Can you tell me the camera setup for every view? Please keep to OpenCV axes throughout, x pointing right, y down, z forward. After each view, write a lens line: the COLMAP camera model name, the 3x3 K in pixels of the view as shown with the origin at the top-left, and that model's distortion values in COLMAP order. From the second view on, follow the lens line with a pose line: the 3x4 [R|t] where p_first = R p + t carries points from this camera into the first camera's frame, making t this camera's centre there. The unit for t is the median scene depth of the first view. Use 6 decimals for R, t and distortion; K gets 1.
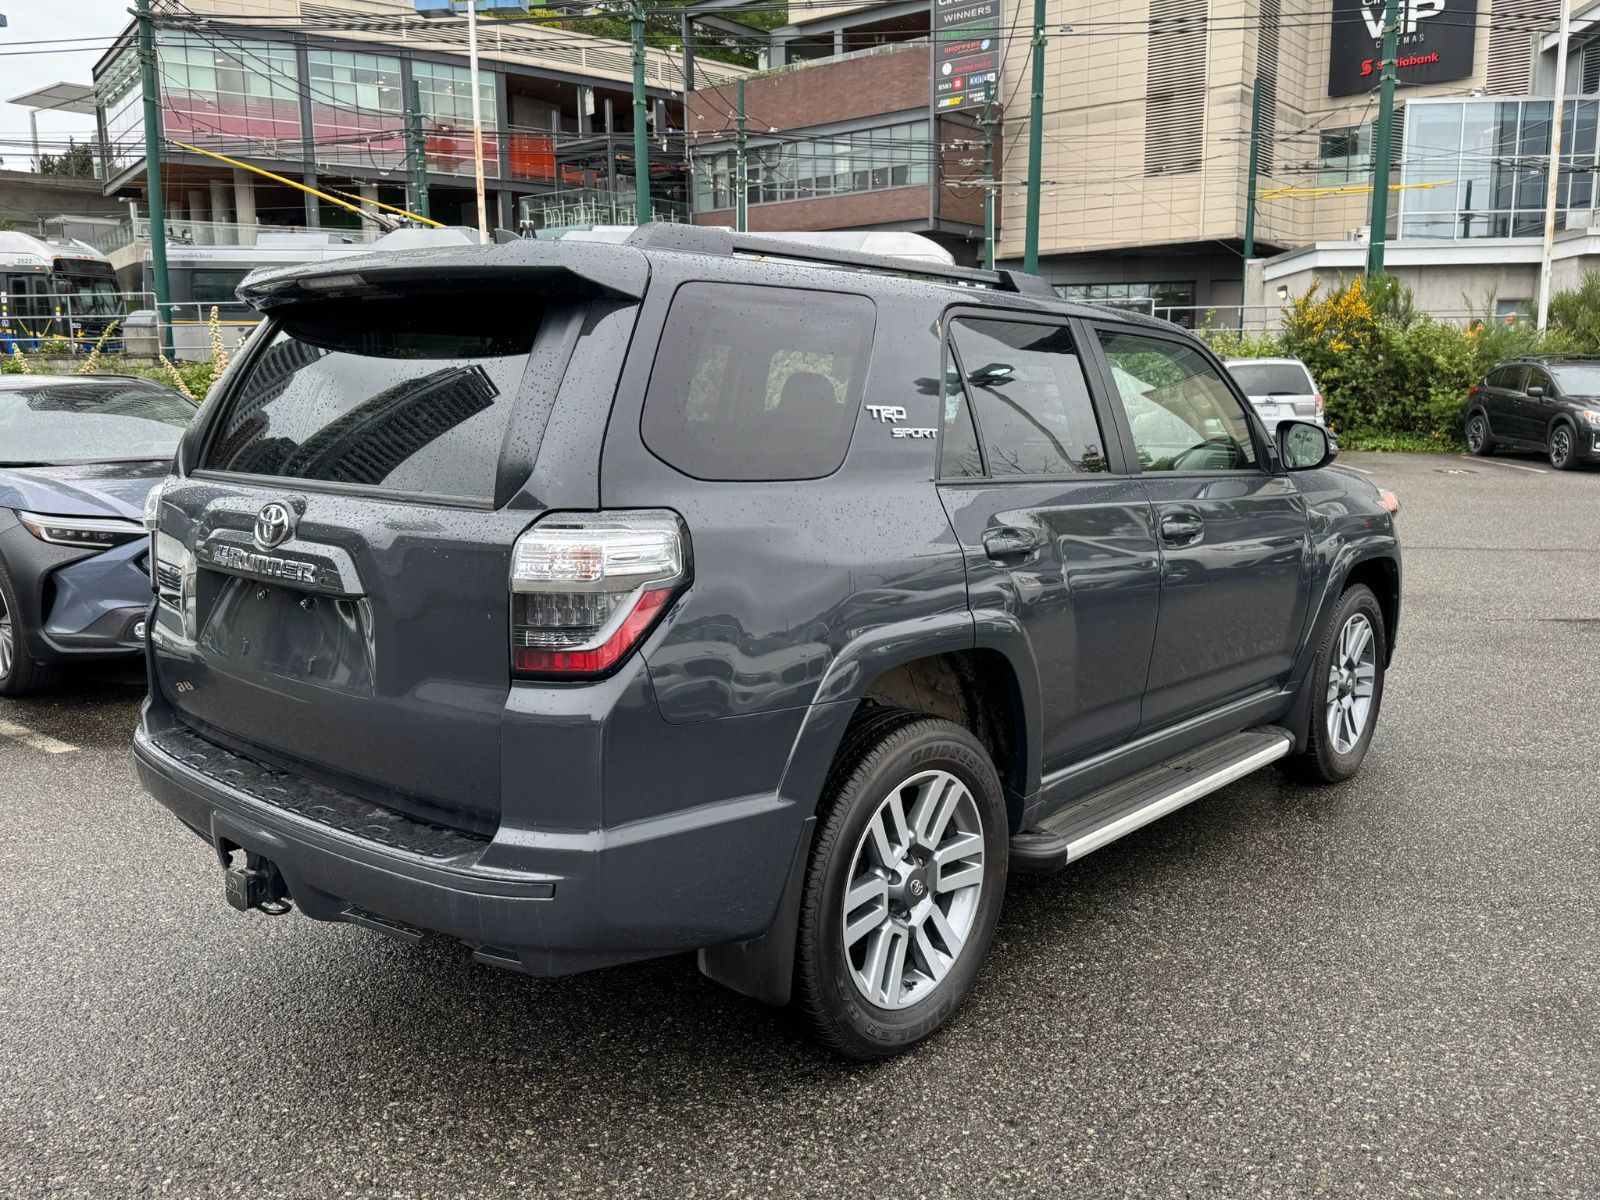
lens RADIAL K [[1321.2, 0, 805.6], [0, 1321.2, 606.5], [0, 0, 1]] dist [0.023649, -0.023436]
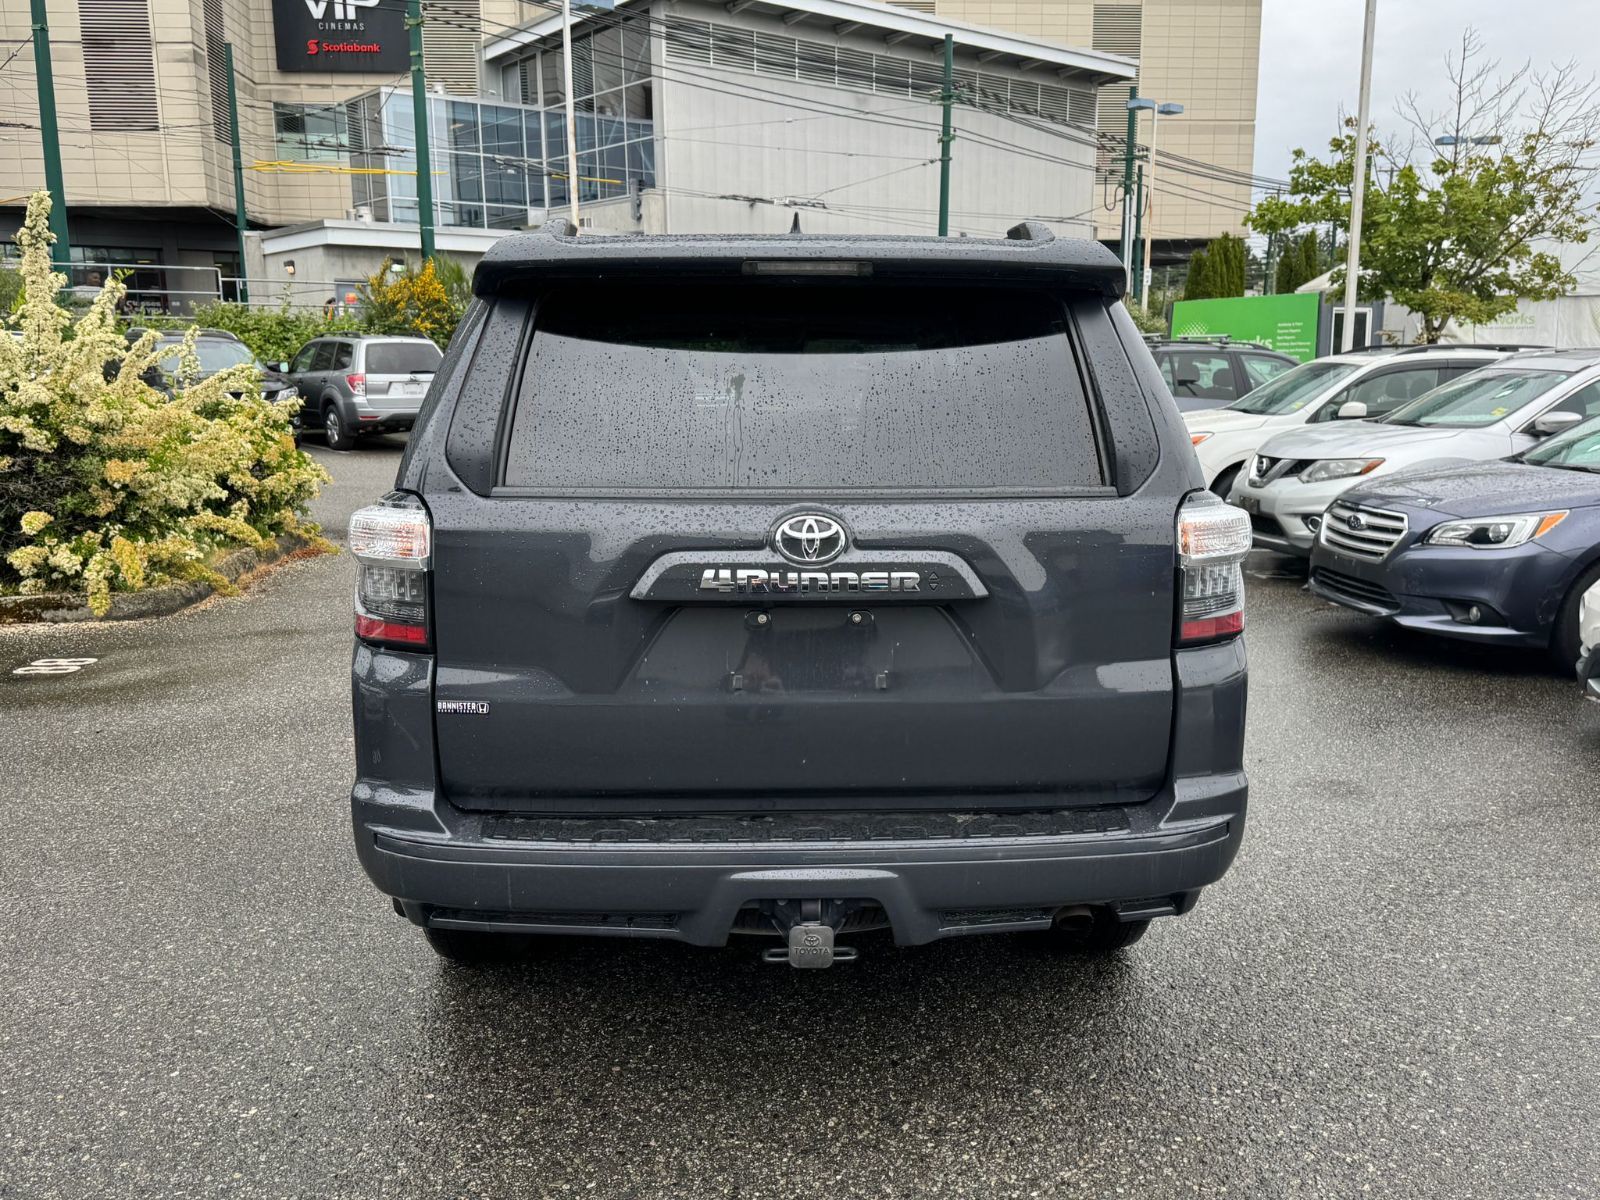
lens RADIAL K [[1321.2, 0, 801.2], [0, 1321.2, 606.8], [0, 0, 1]] dist [0.023649, -0.023436]
pose [[0.724428, -0.125625, 0.677807, -0.066079], [0.113097, 0.991591, 0.062905, -0.004648], [-0.680009, 0.031088, 0.732544, 0.022542]]
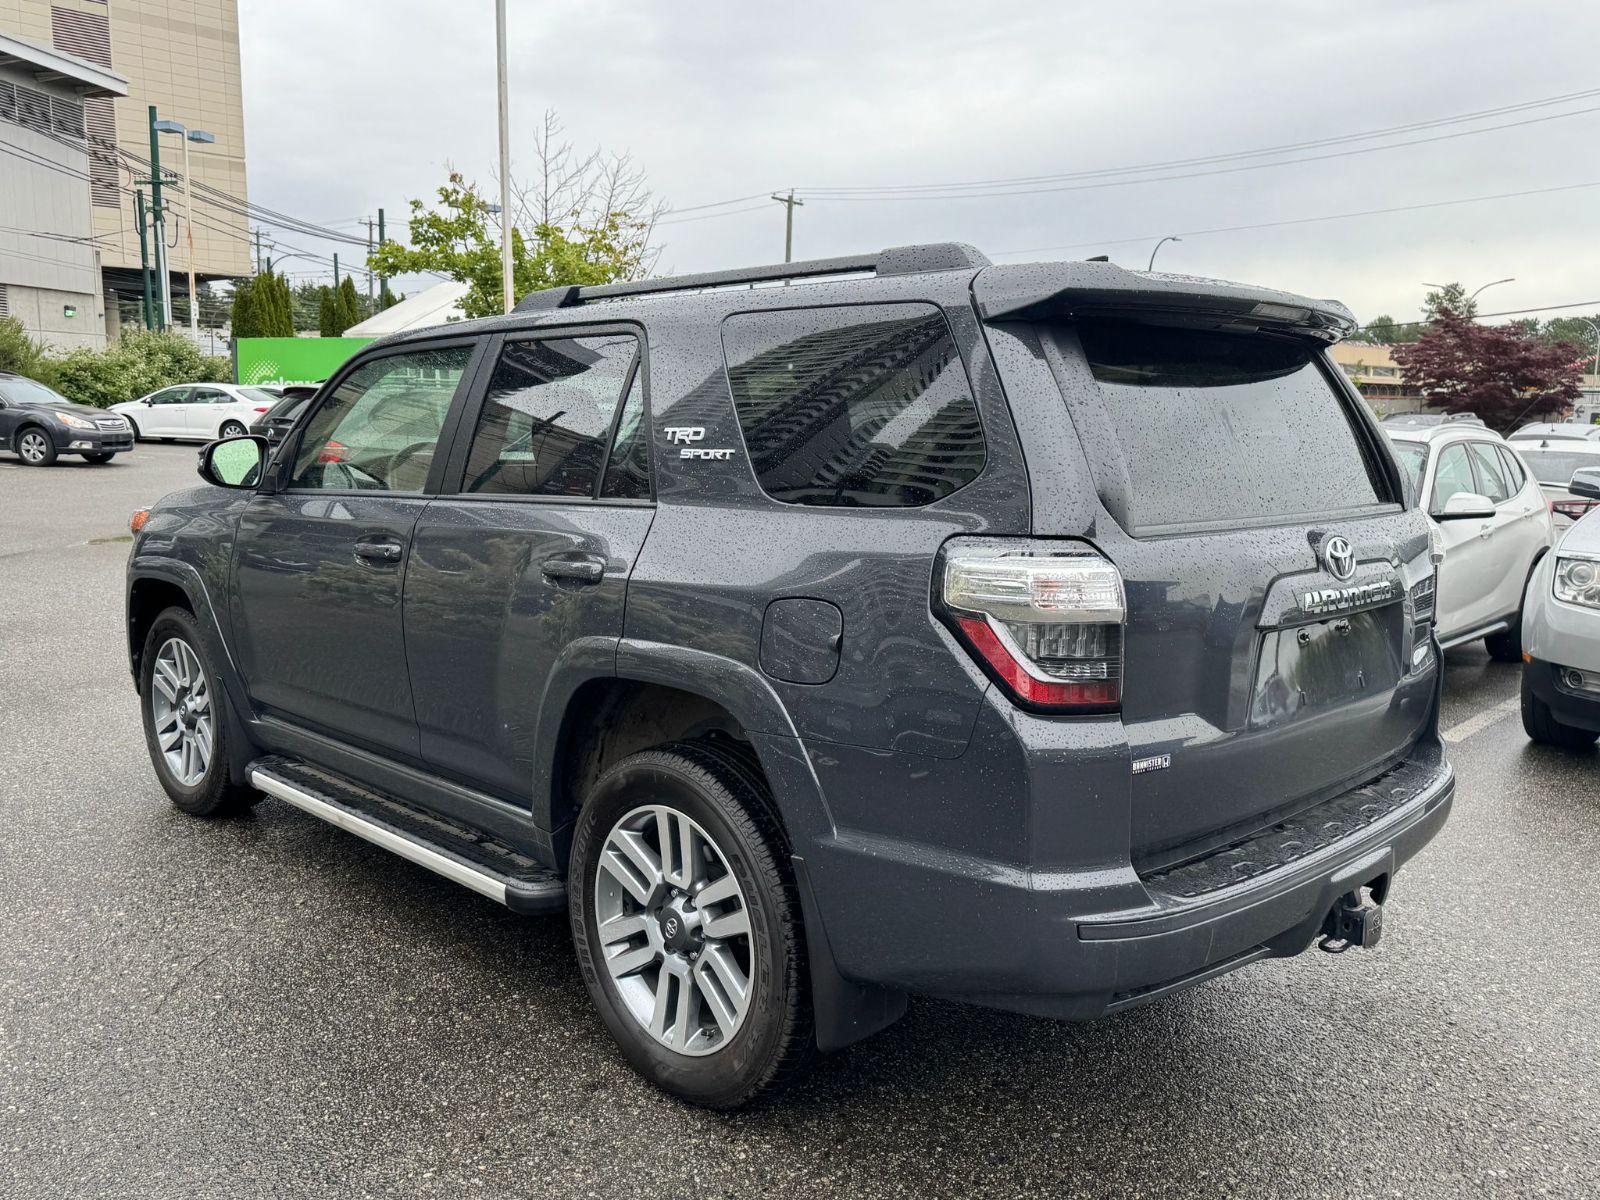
lens RADIAL K [[1321.2, 0, 794.9], [0, 1321.2, 598.4], [0, 0, 1]] dist [0.023649, -0.023436]
pose [[0.078069, -0.137228, 0.987458, -0.091637], [0.146590, 0.981295, 0.124782, -0.013882], [-0.986112, 0.135010, 0.096725, 0.084813]]
